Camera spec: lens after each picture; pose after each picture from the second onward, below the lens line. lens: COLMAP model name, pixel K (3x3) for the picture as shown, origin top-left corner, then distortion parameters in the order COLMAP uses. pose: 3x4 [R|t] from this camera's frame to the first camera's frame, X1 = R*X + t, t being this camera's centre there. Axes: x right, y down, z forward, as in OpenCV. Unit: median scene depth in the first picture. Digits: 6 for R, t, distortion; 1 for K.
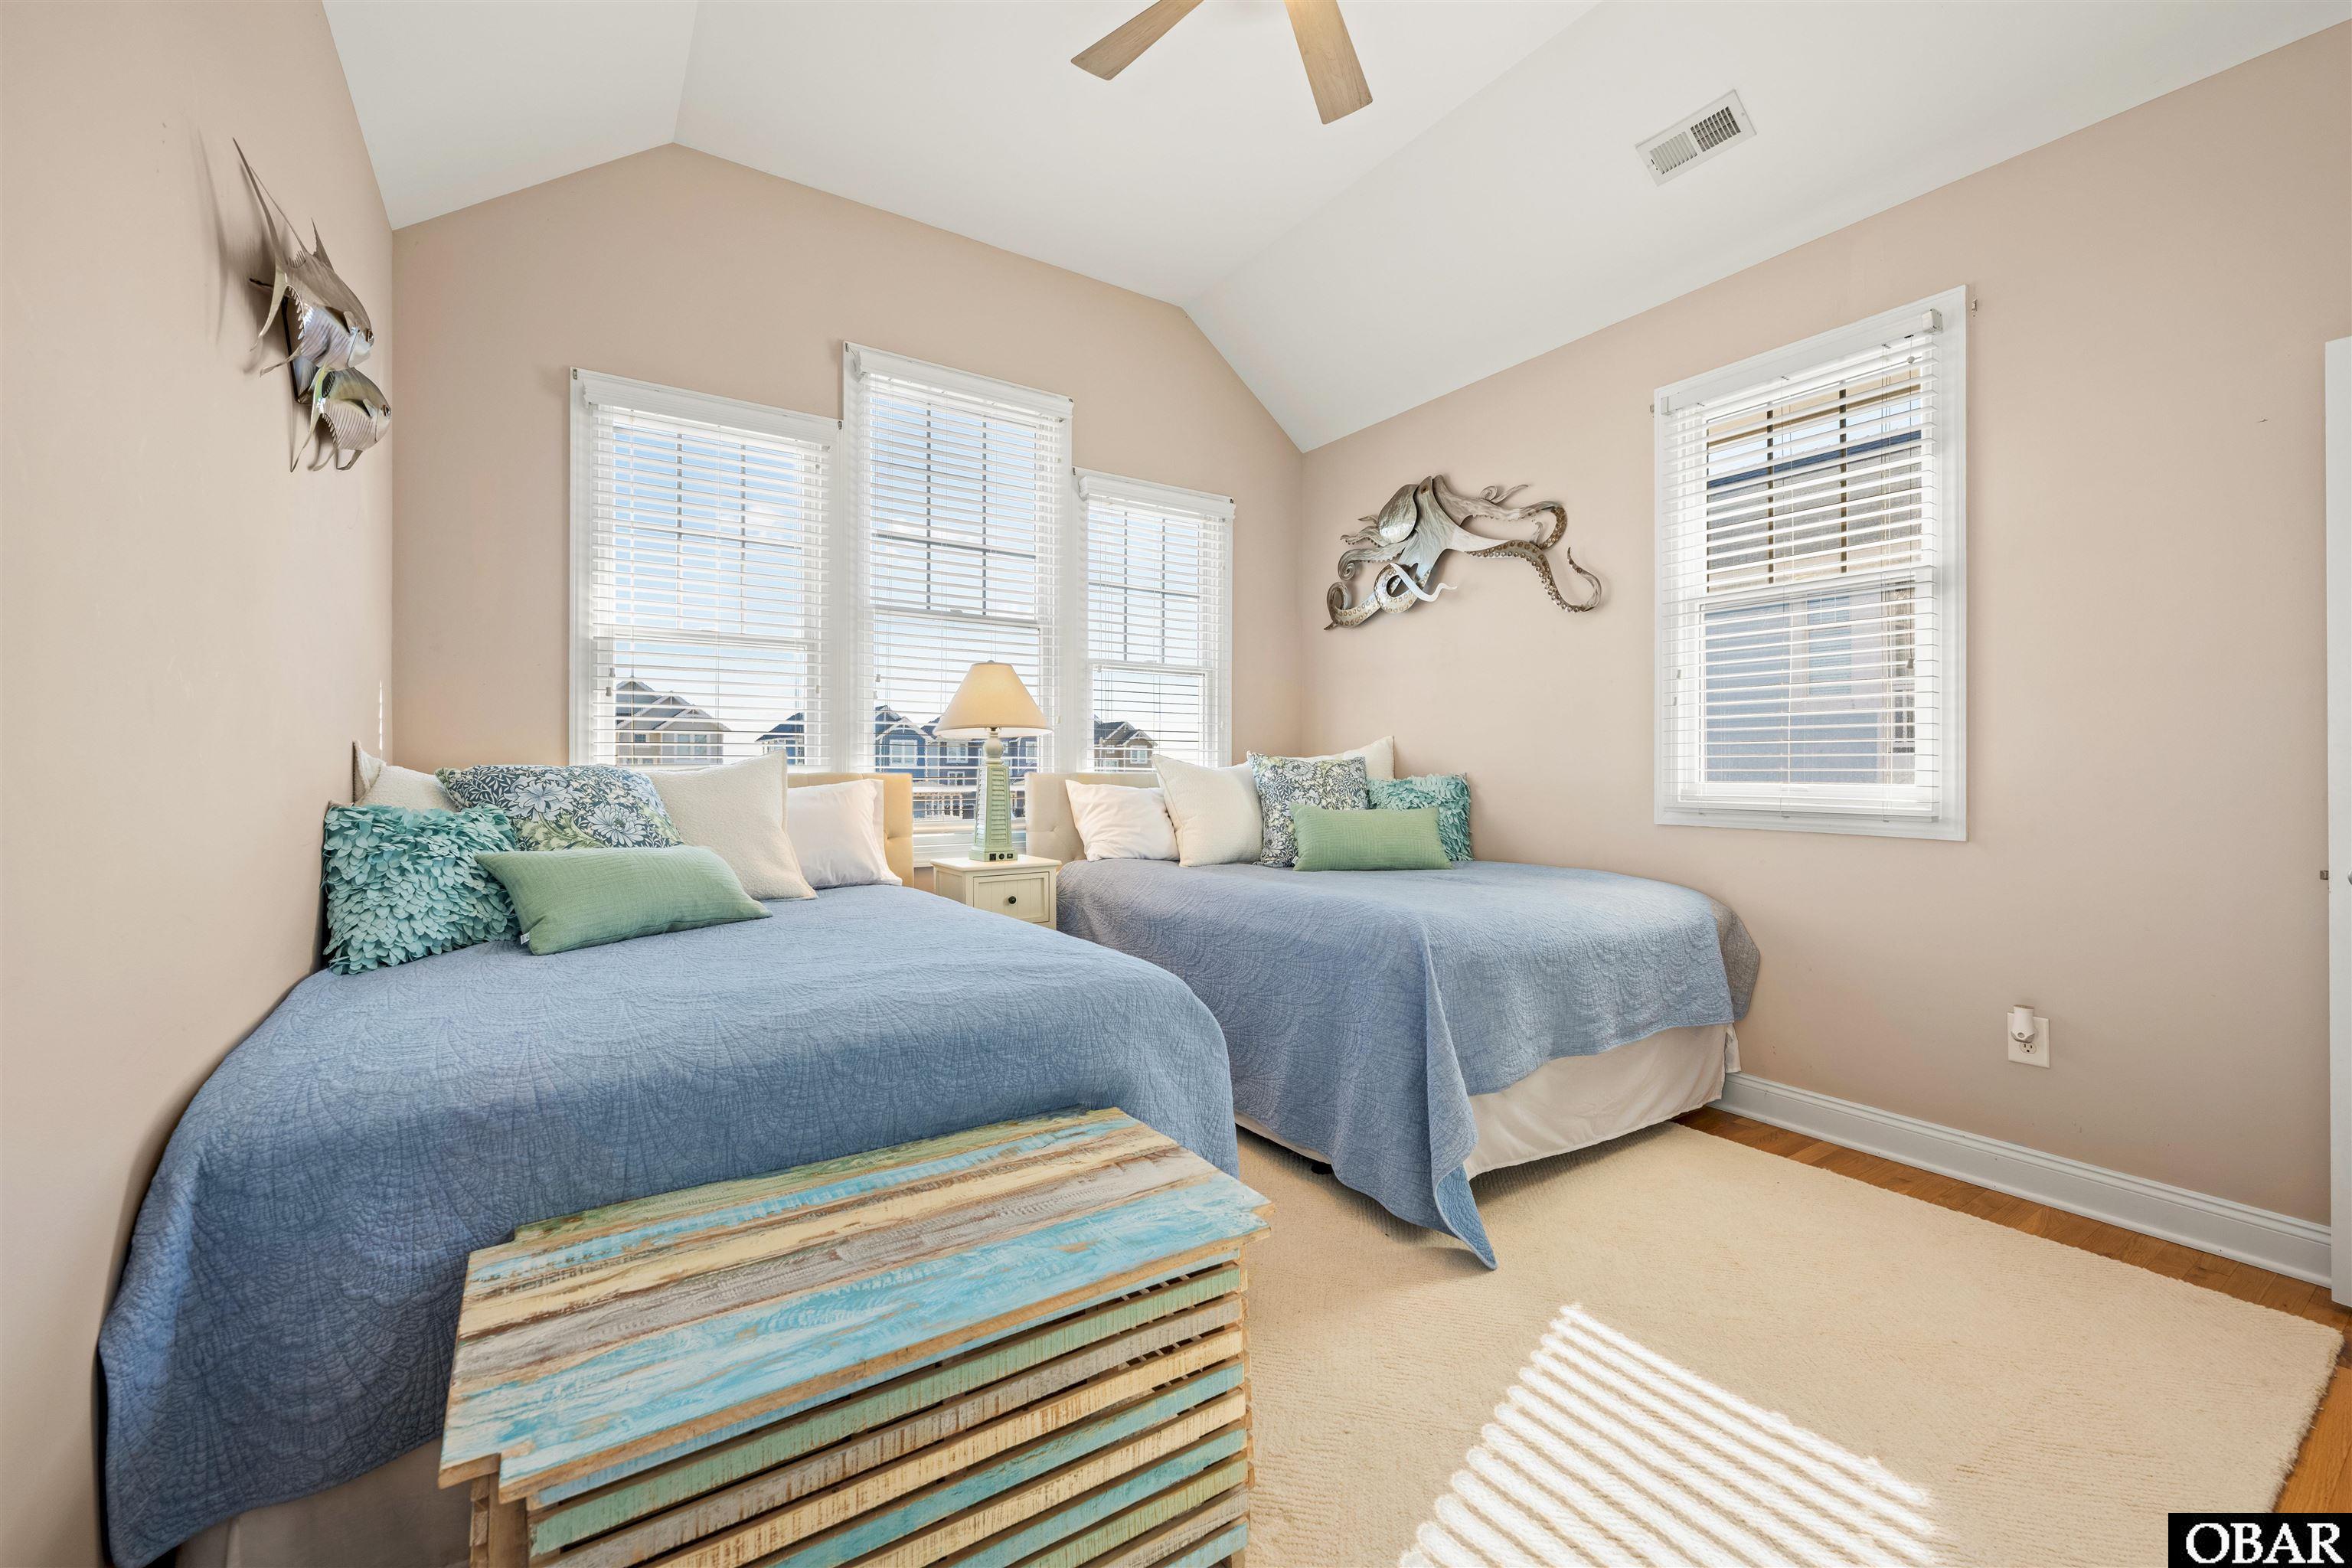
lens RADIAL K [[940.9, 0, 1173.5], [0, 940.9, 775.2], [0, 0, 1]] dist [-0.002683, 0.000698]
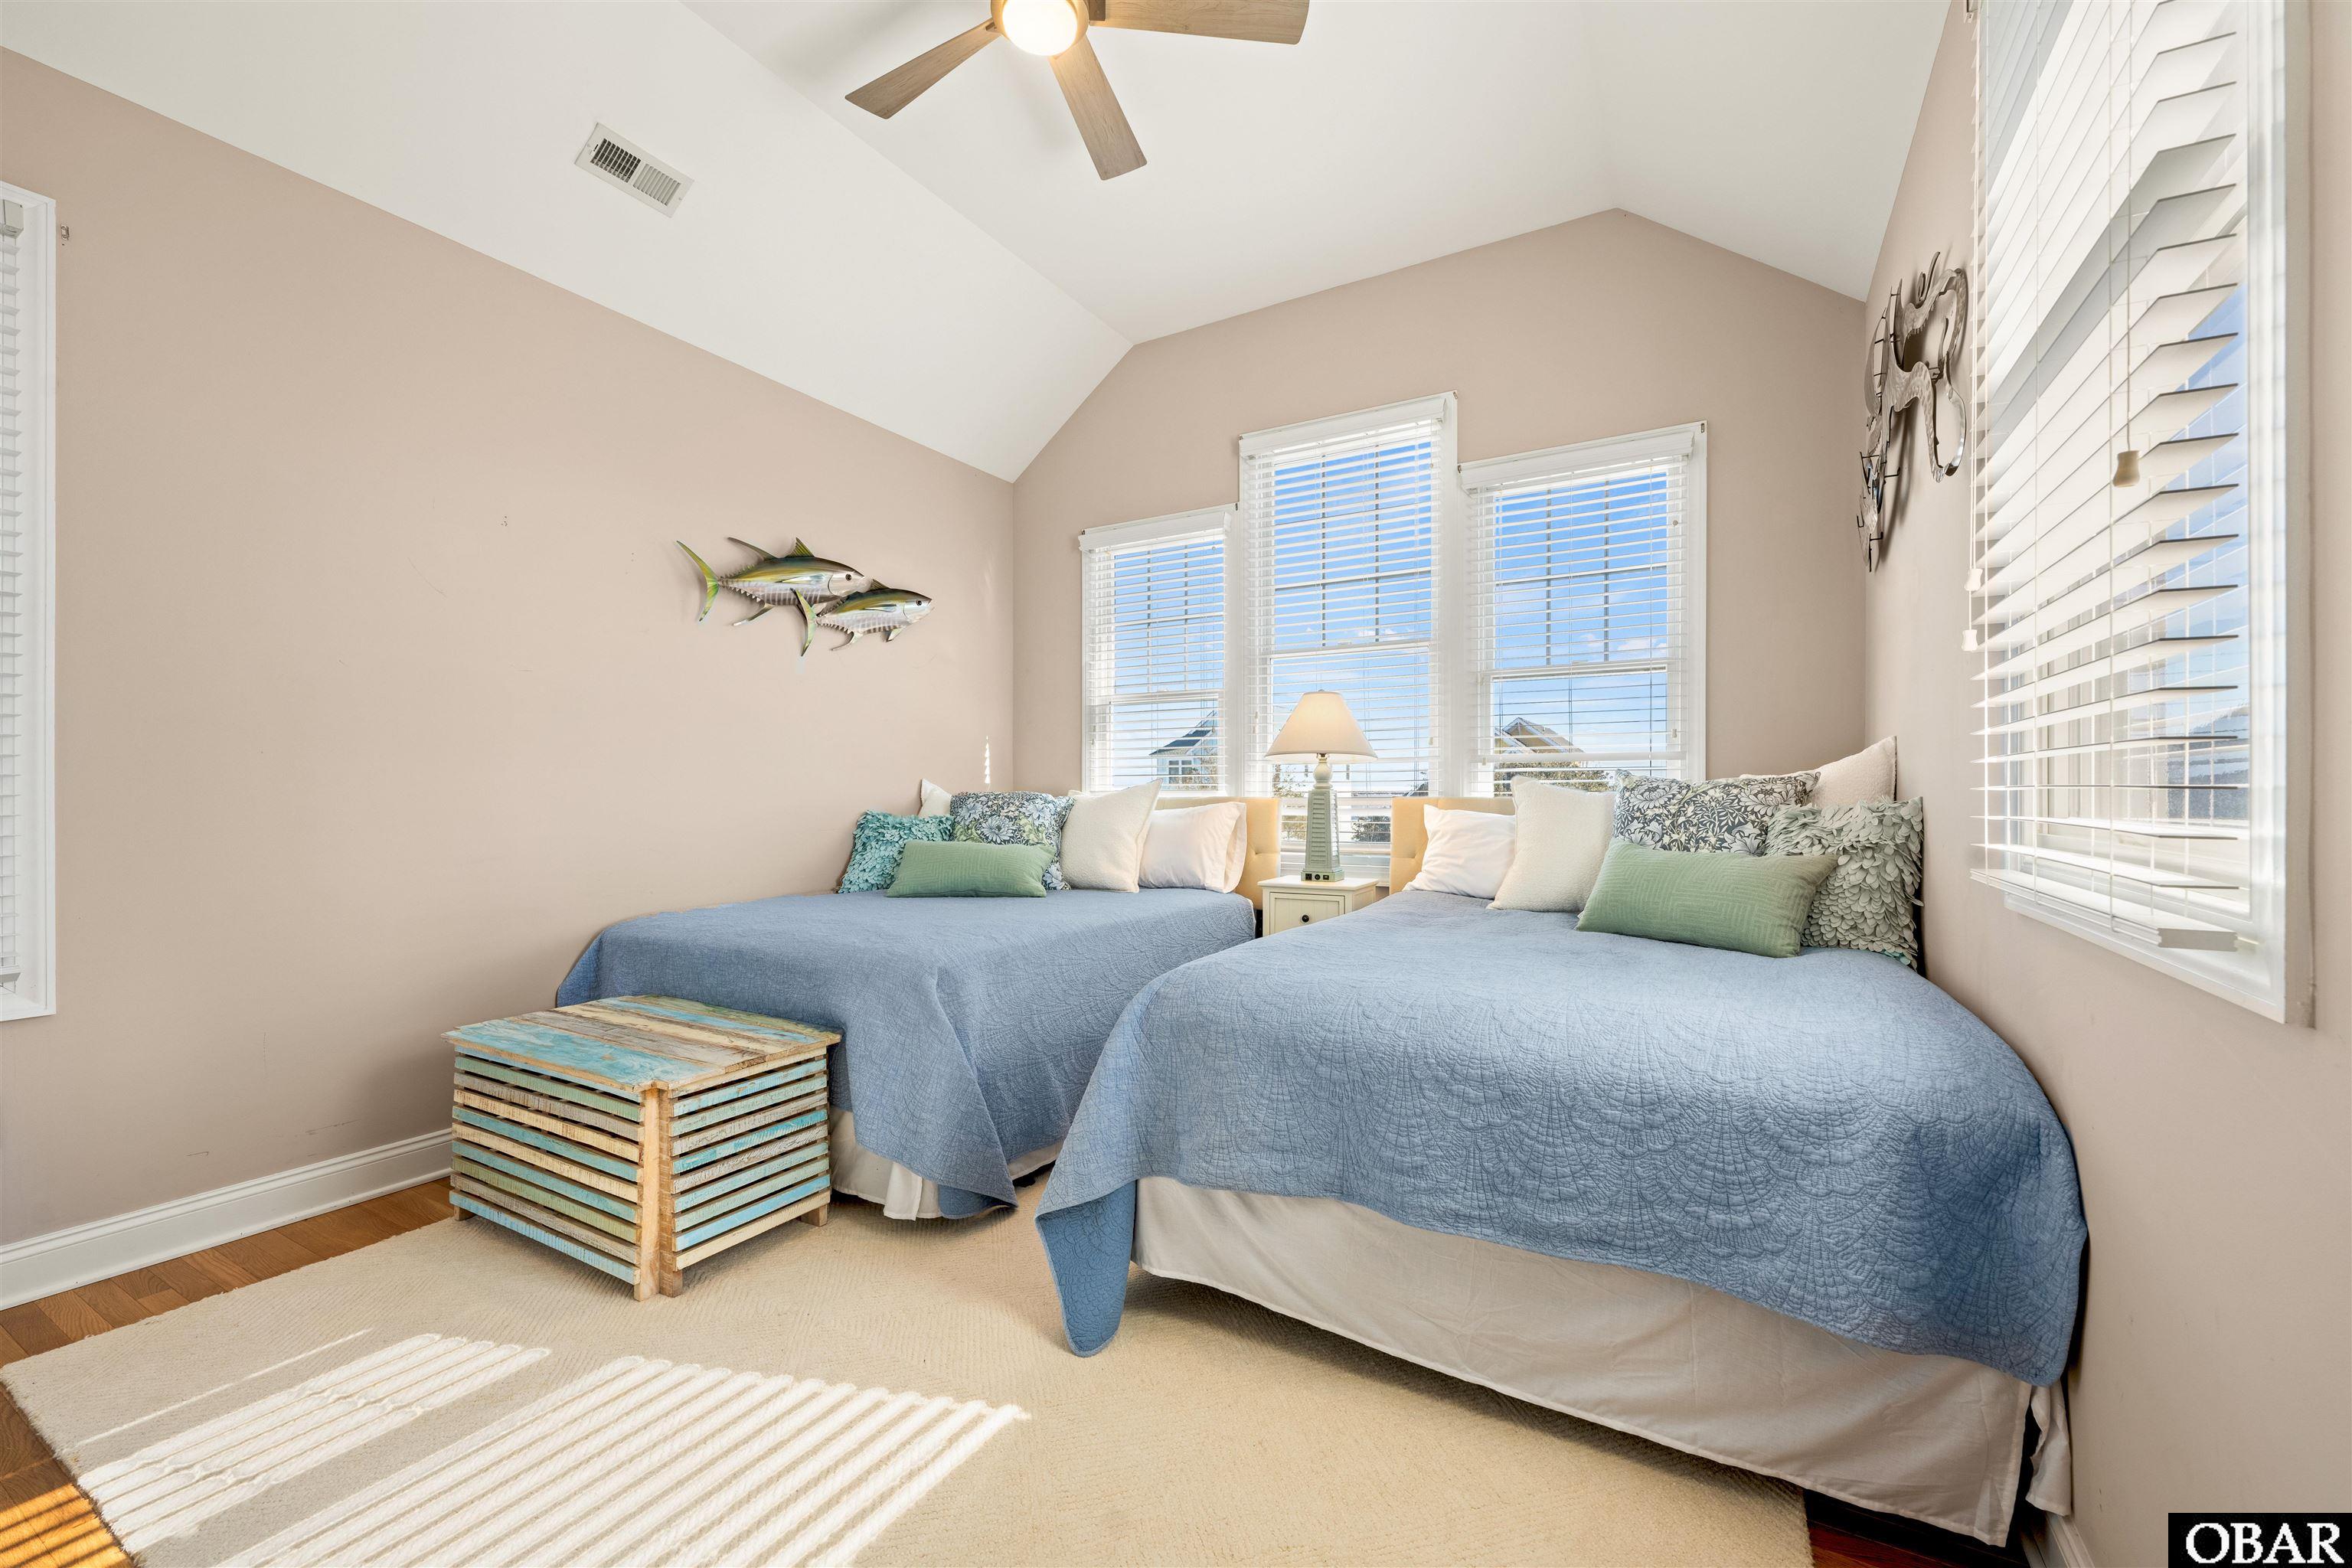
lens RADIAL K [[940.9, 0, 1182.2], [0, 940.9, 790.0], [0, 0, 1]] dist [-0.002683, 0.000698]
pose [[0.453685, -0.004775, -0.891149, 0.895983], [-0.005119, 0.999955, -0.007964, -0.001248], [0.891147, 0.008175, 0.453641, 0.518442]]
